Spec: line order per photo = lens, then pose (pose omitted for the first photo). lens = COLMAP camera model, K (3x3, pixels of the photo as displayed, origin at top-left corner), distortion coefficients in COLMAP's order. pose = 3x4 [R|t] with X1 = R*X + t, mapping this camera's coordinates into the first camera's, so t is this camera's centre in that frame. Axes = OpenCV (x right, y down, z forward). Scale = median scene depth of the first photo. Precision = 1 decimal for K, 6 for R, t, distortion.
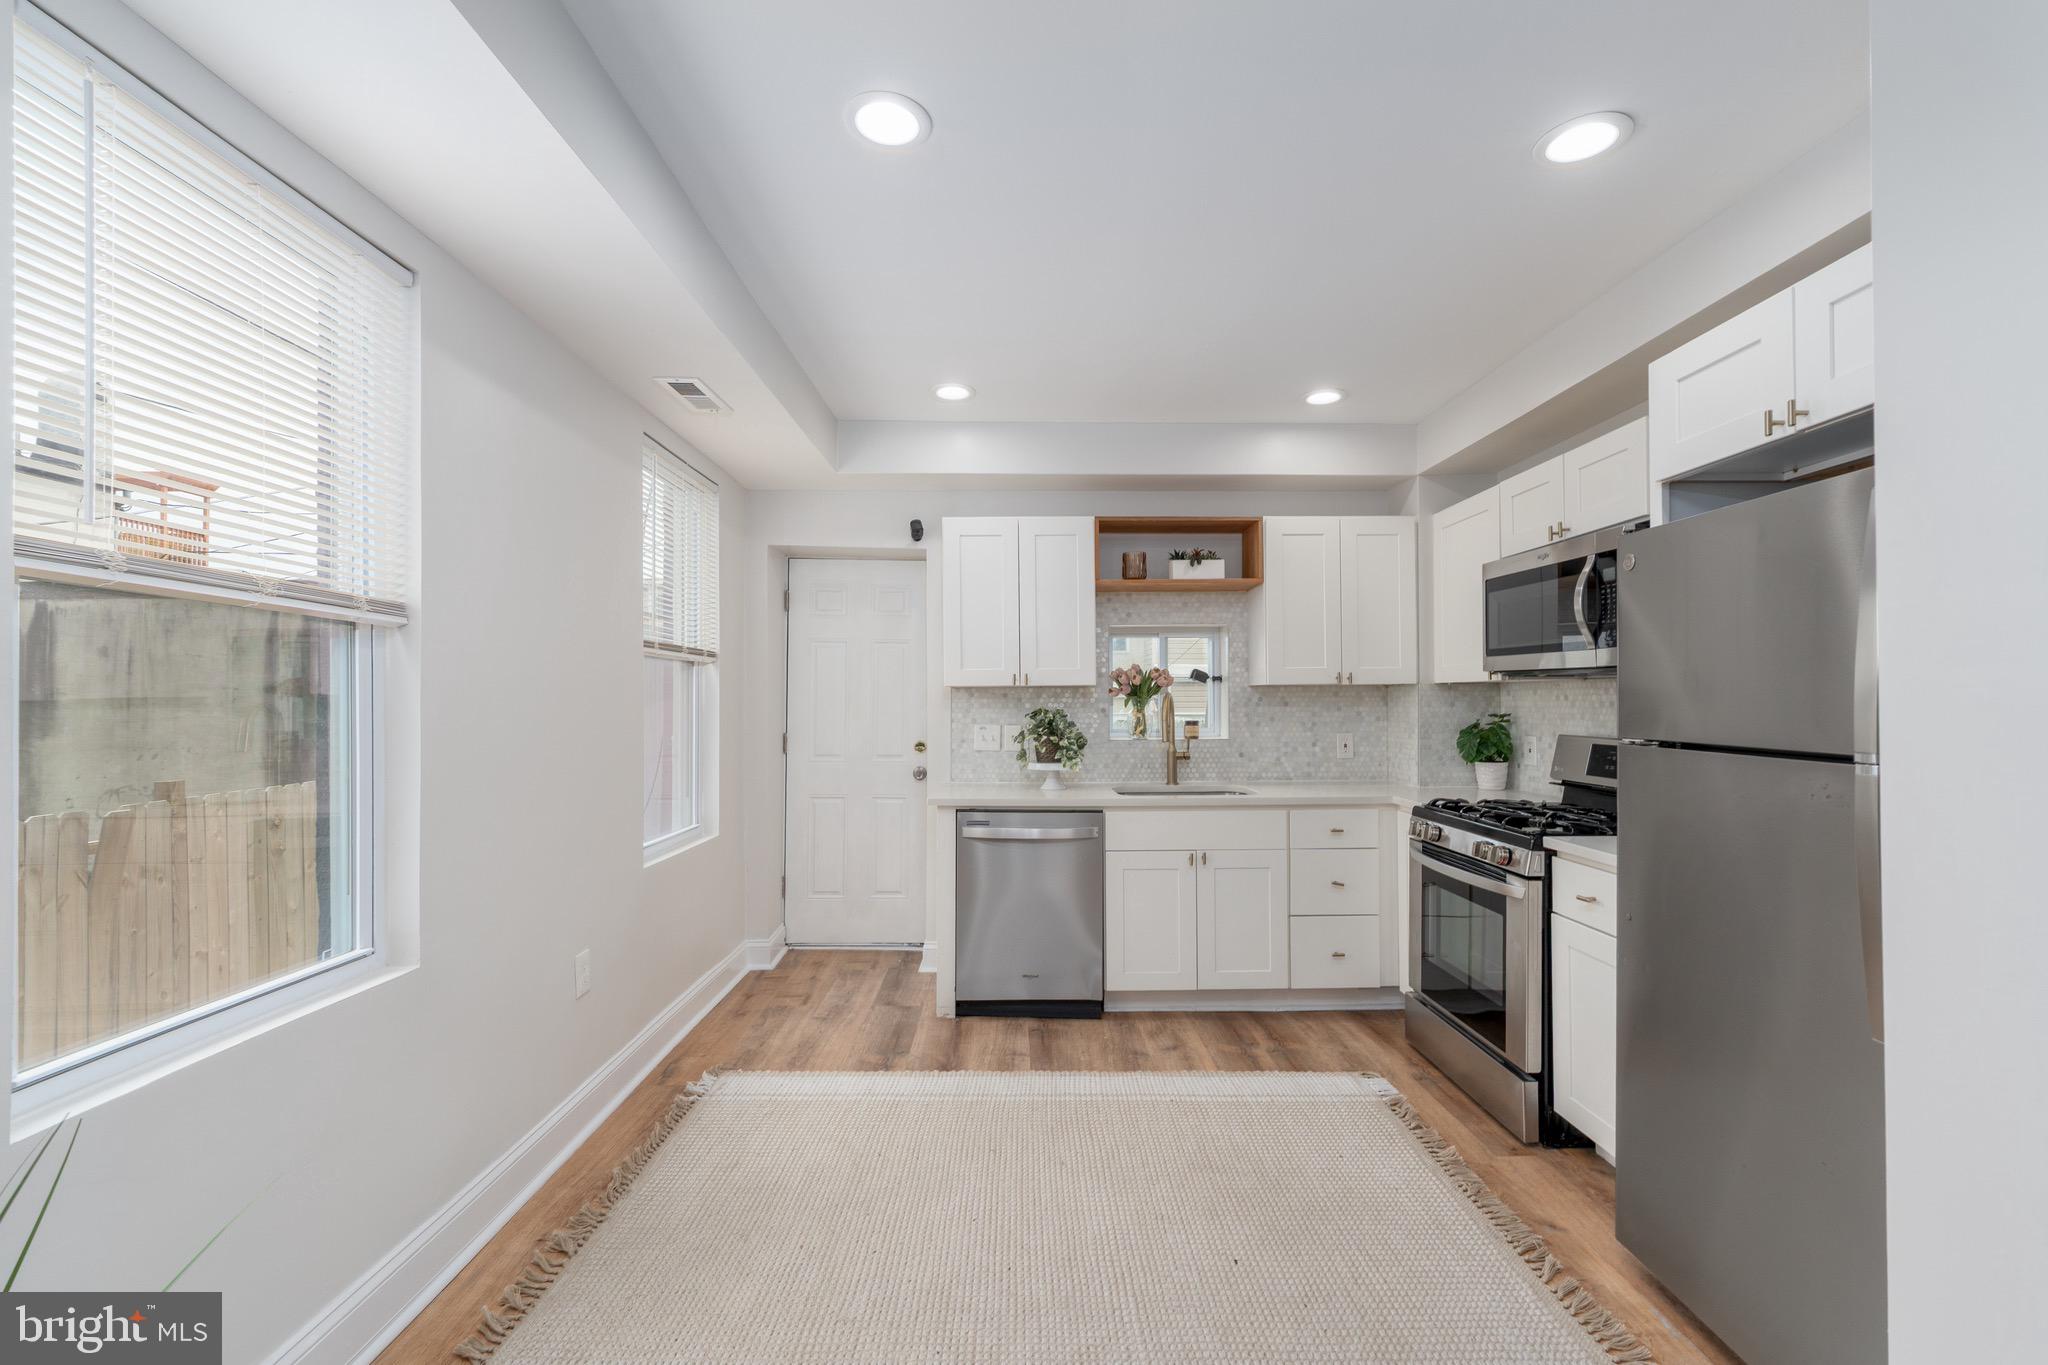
lens RADIAL K [[836.3, 0, 1023.7], [0, 836.3, 697.4], [0, 0, 1]] dist [-0.002540, 0.000032]
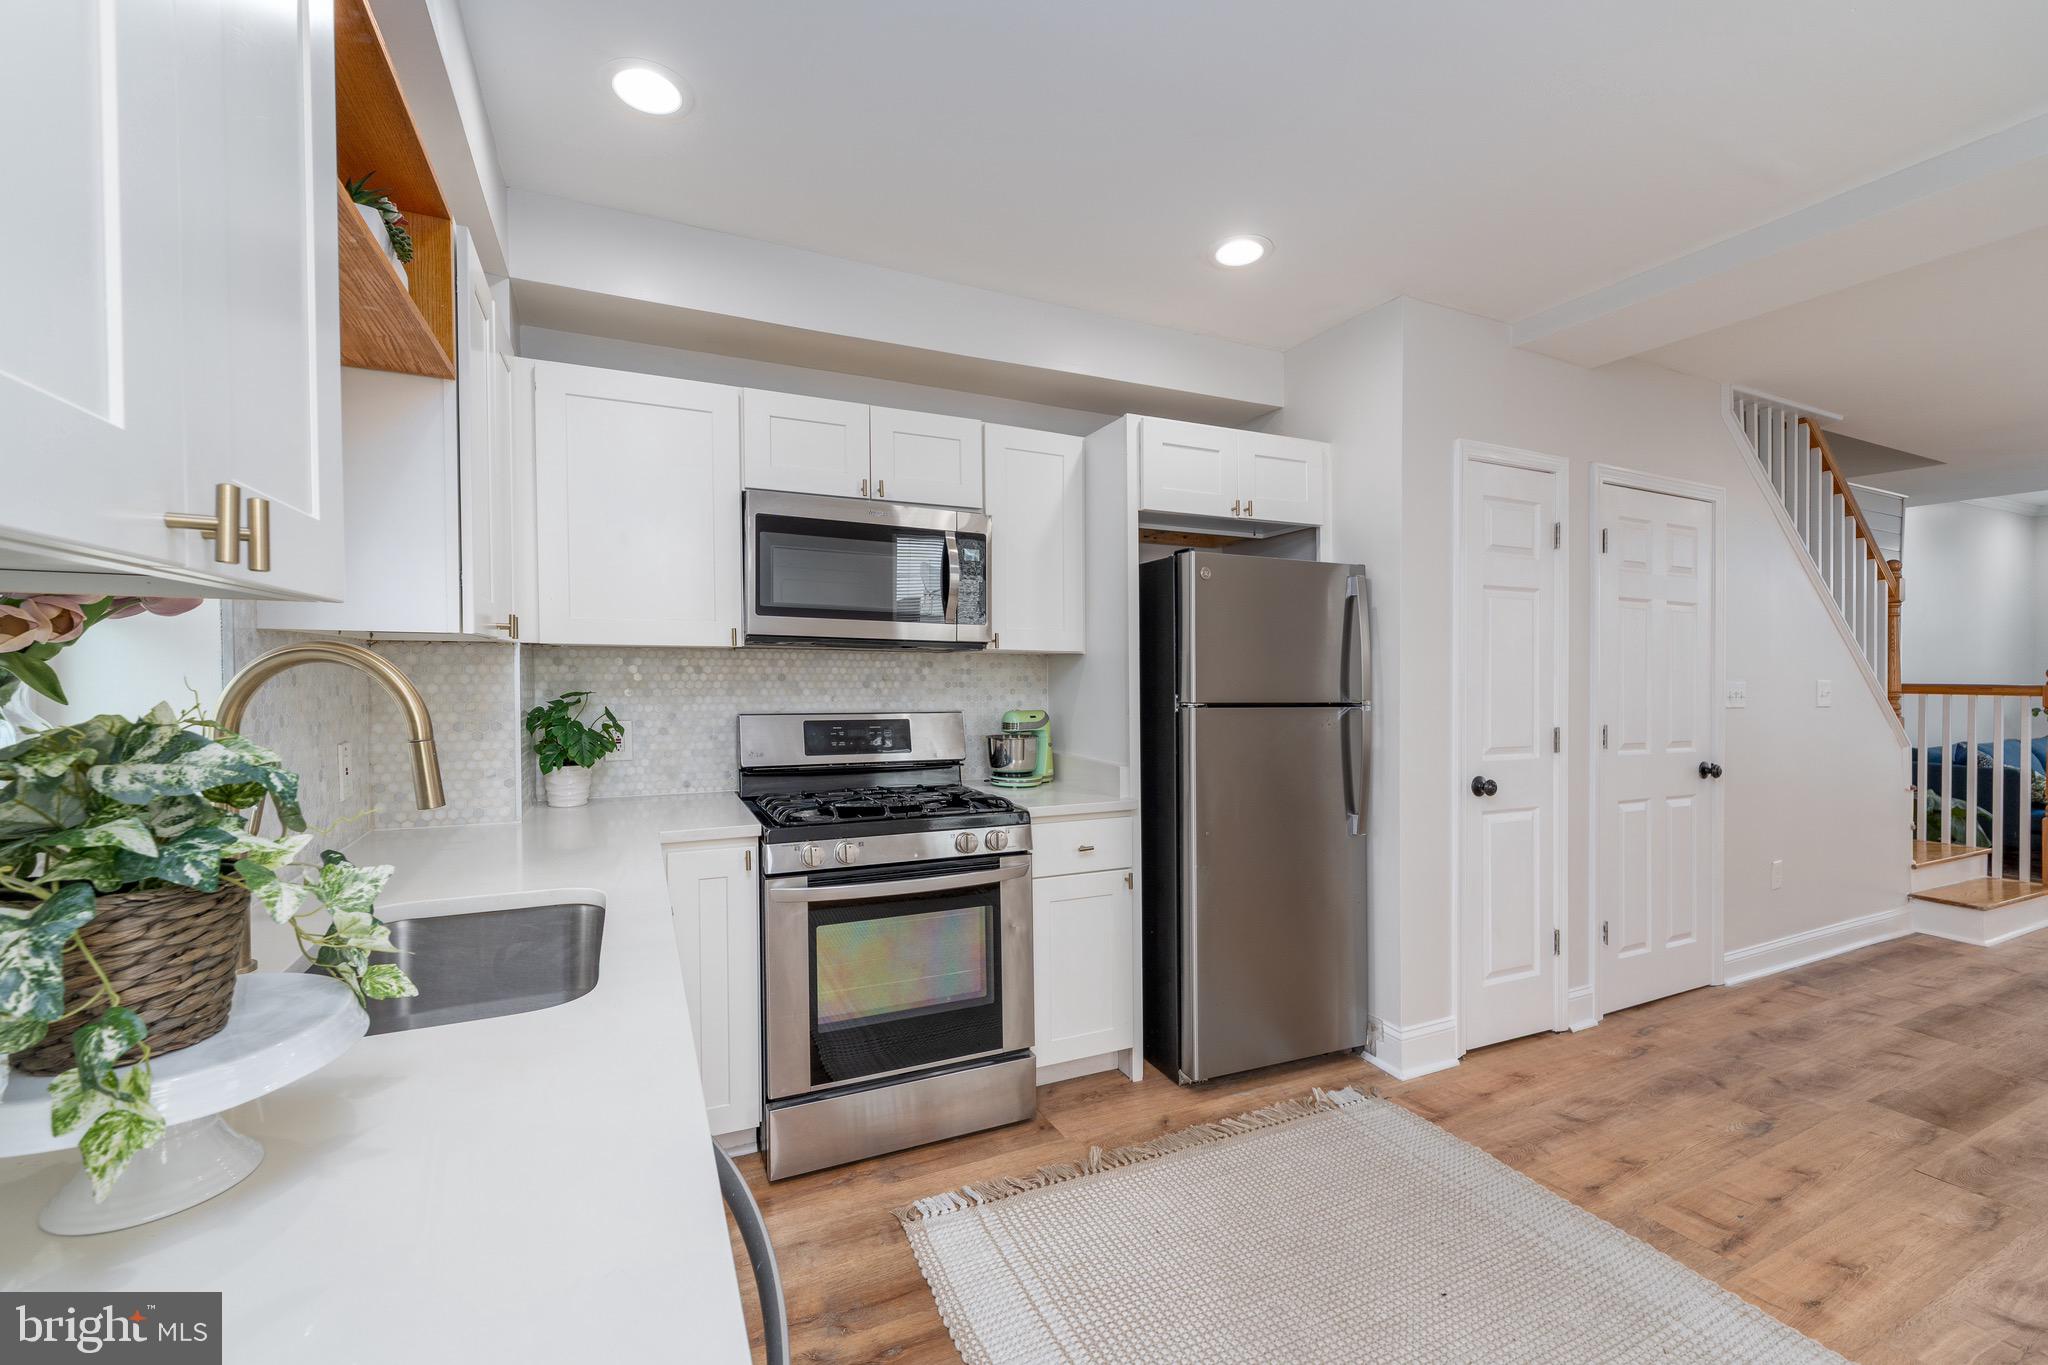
lens RADIAL K [[836.3, 0, 1022.5], [0, 836.3, 670.5], [0, 0, 1]] dist [-0.002540, 0.000032]
pose [[-0.412660, 0.002059, 0.910883, -0.200721], [-0.006559, 0.999965, -0.005232, 0.003195], [-0.910861, -0.008134, -0.412632, 0.943363]]
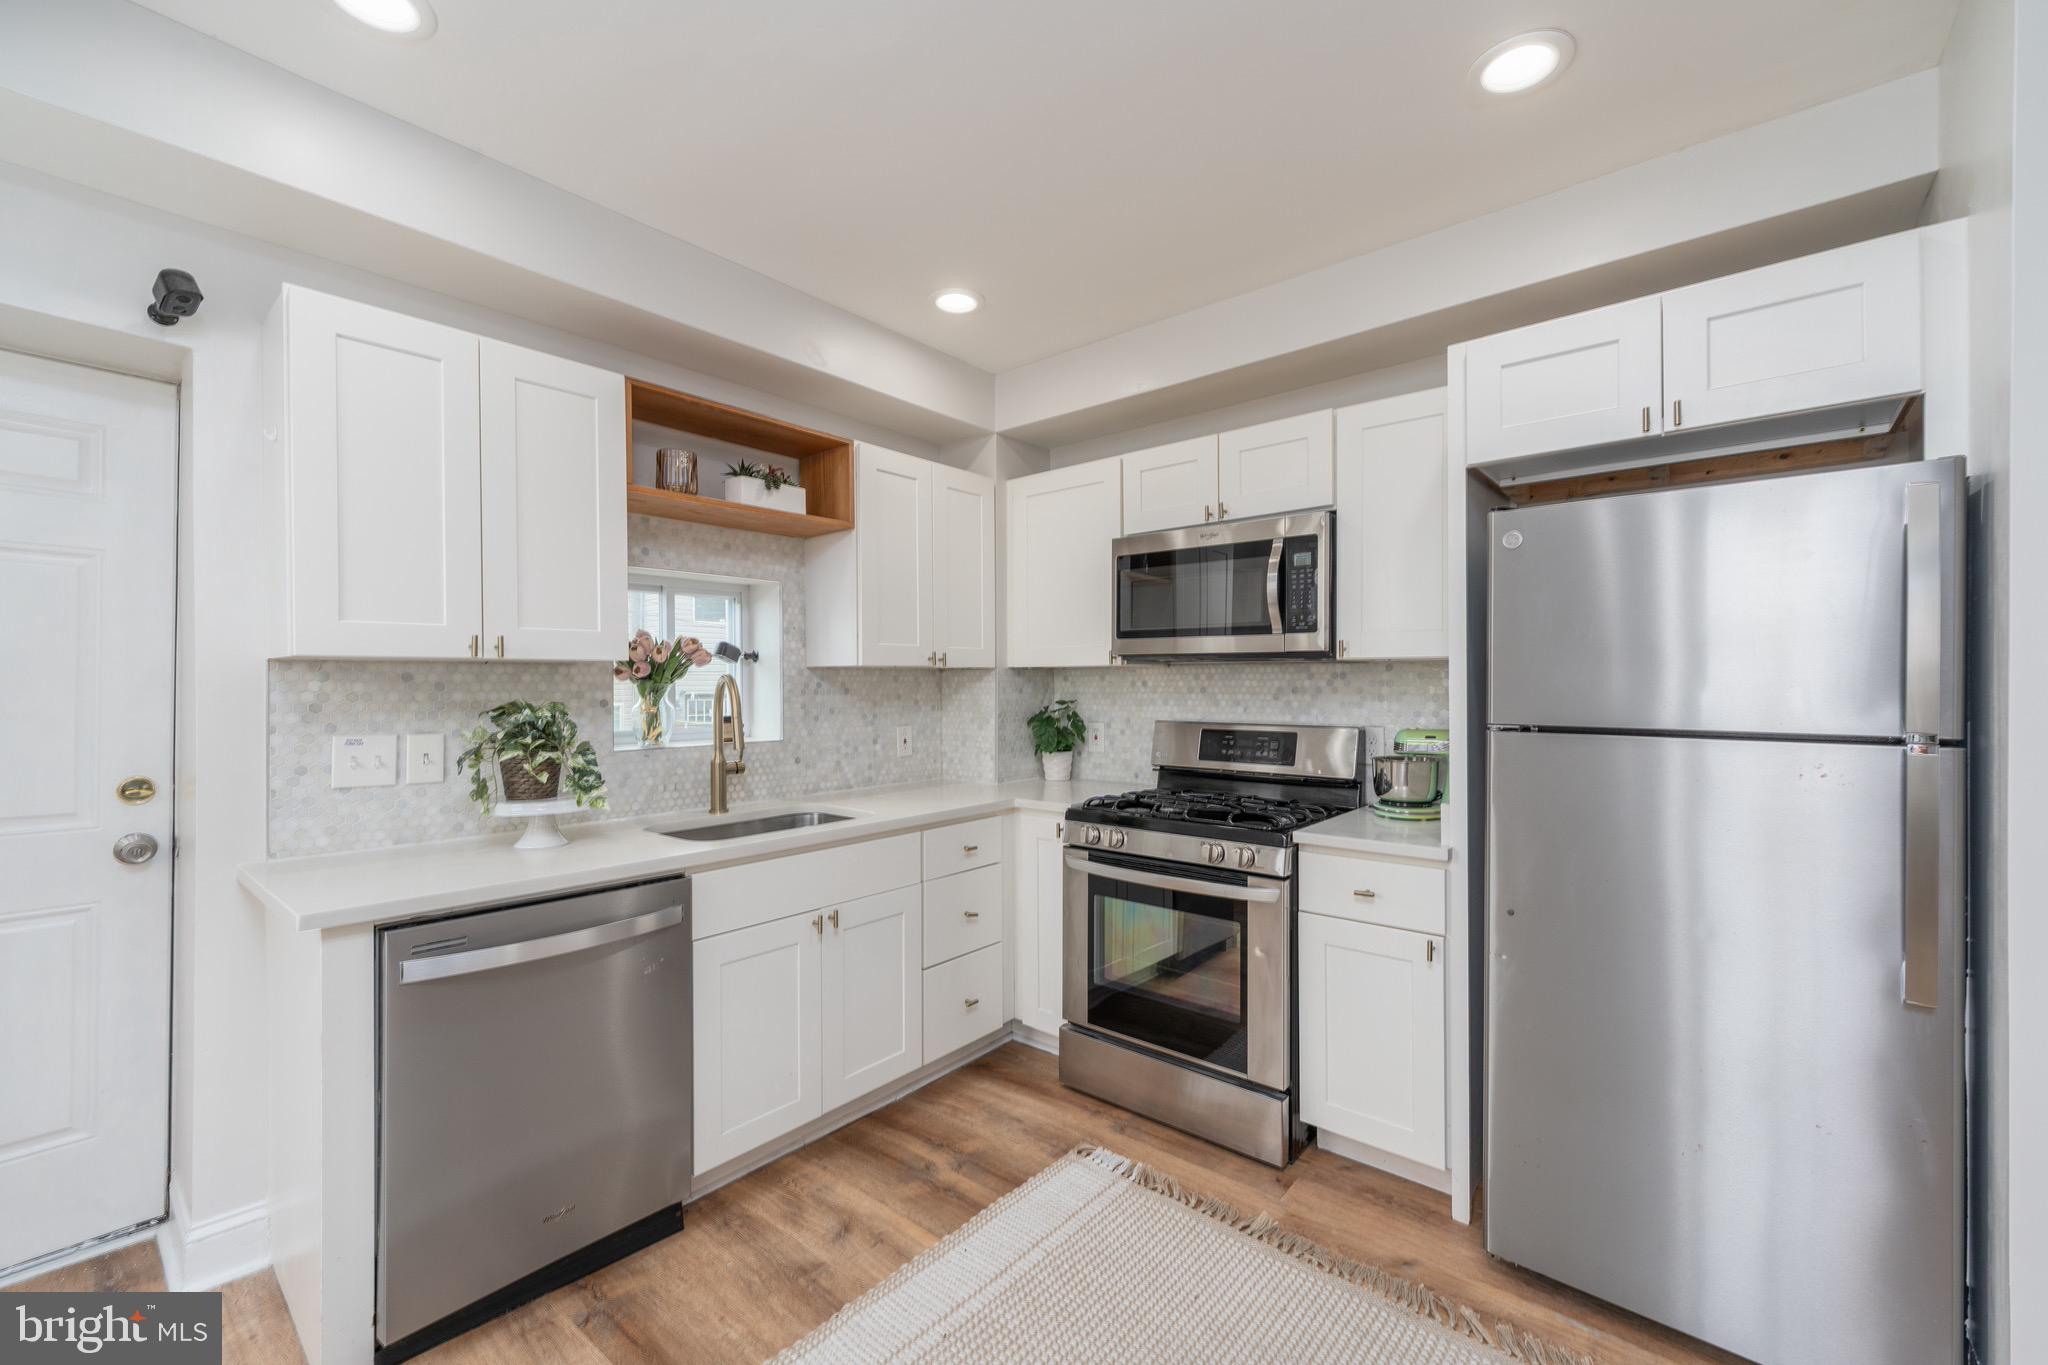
lens RADIAL K [[836.3, 0, 1032.9], [0, 836.3, 686.3], [0, 0, 1]] dist [-0.002540, 0.000032]
pose [[0.650668, -0.000016, 0.759362, -0.180677], [-0.001038, 0.999999, 0.000911, 0.002586], [-0.759361, -0.001381, 0.650668, 0.403308]]
